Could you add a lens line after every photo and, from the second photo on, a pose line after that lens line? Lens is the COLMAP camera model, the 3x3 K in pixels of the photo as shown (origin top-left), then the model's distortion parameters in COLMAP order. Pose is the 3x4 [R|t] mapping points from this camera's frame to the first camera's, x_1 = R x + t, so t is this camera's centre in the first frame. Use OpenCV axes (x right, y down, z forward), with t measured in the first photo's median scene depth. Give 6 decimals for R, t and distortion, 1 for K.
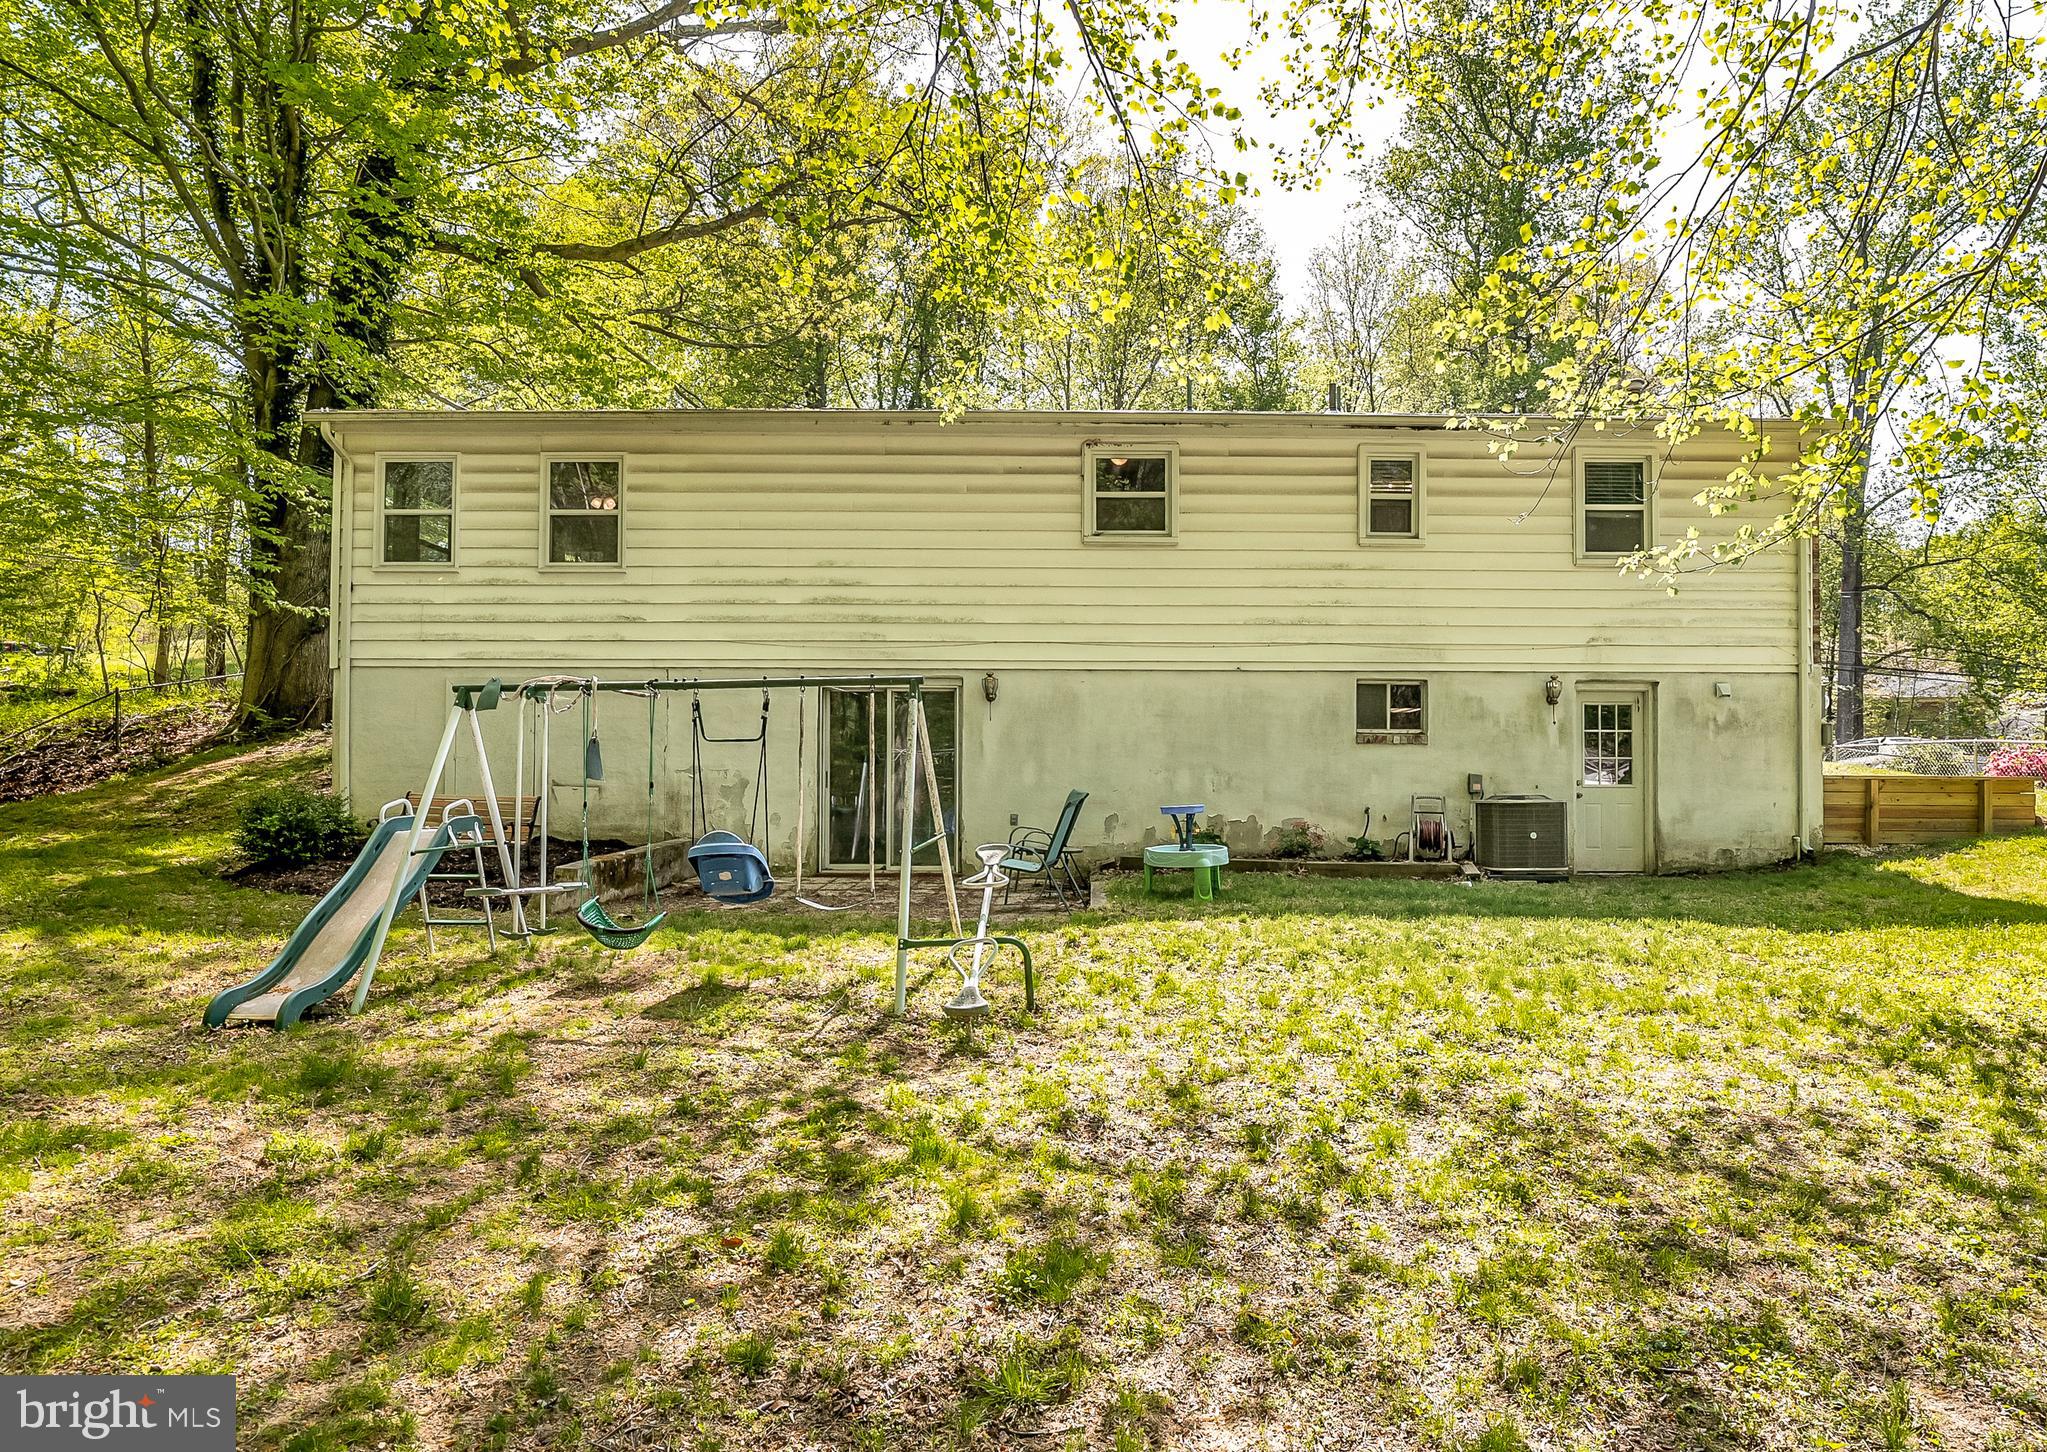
lens RADIAL K [[1150.7, 0, 1023.4], [0, 1150.7, 743.8], [0, 0, 1]] dist [-0.025060, -0.000672]
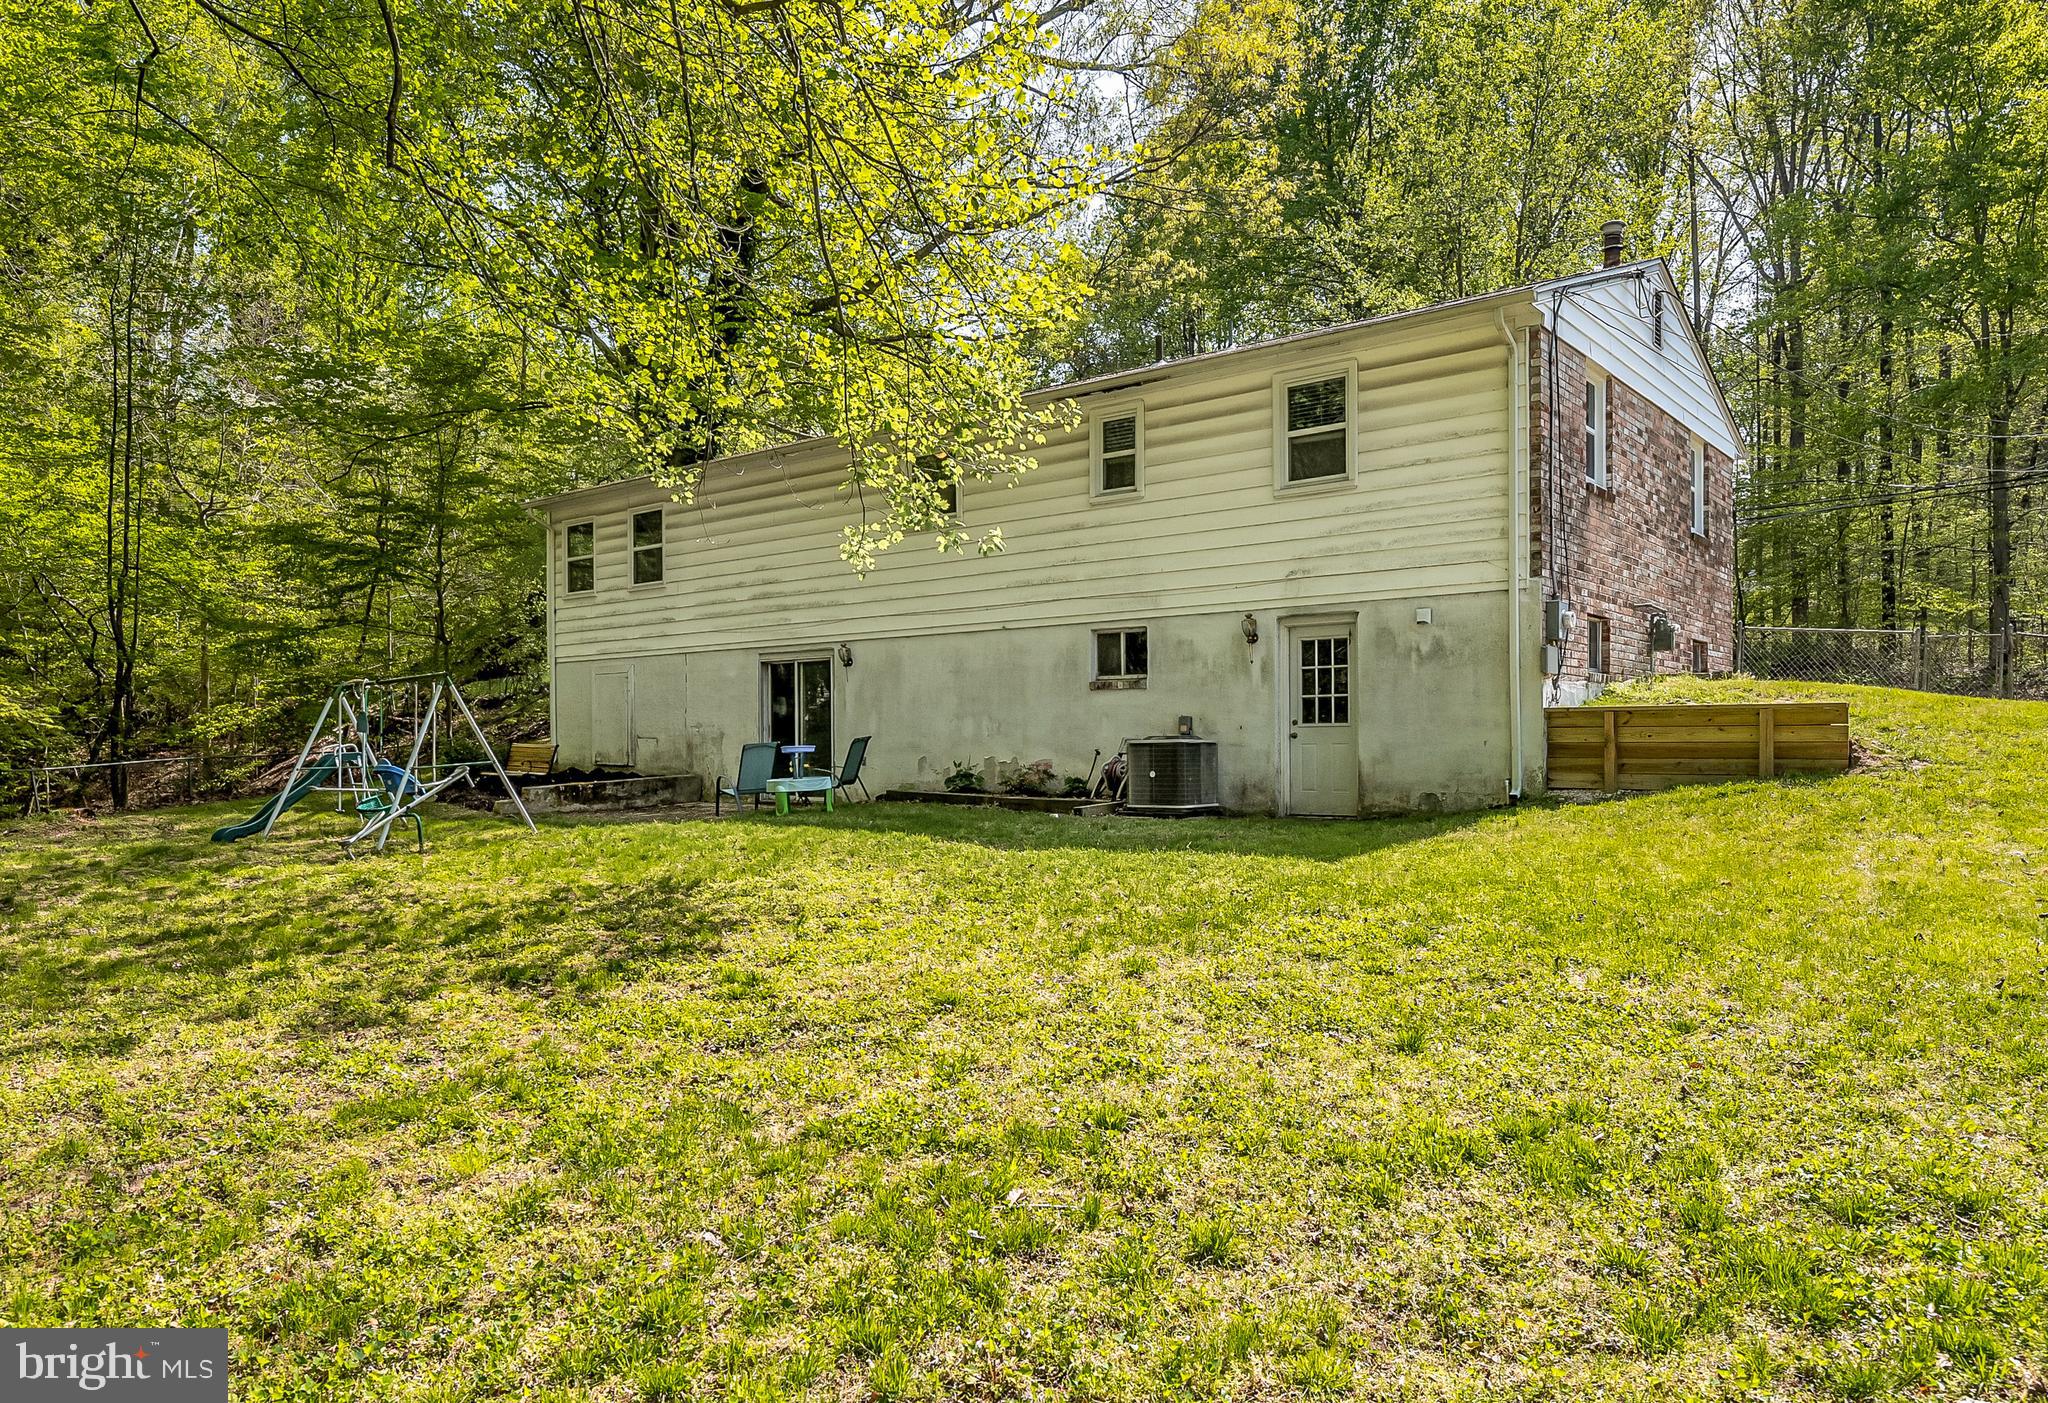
lens RADIAL K [[1306.5, 0, 1024.3], [0, 1306.5, 702.2], [0, 0, 1]] dist [0.000327, 0.000094]
pose [[0.786686, -0.028025, -0.616717, 0.995271], [0.037823, 0.999280, 0.002838, 0.005669], [0.616194, -0.025559, 0.787180, -0.005868]]
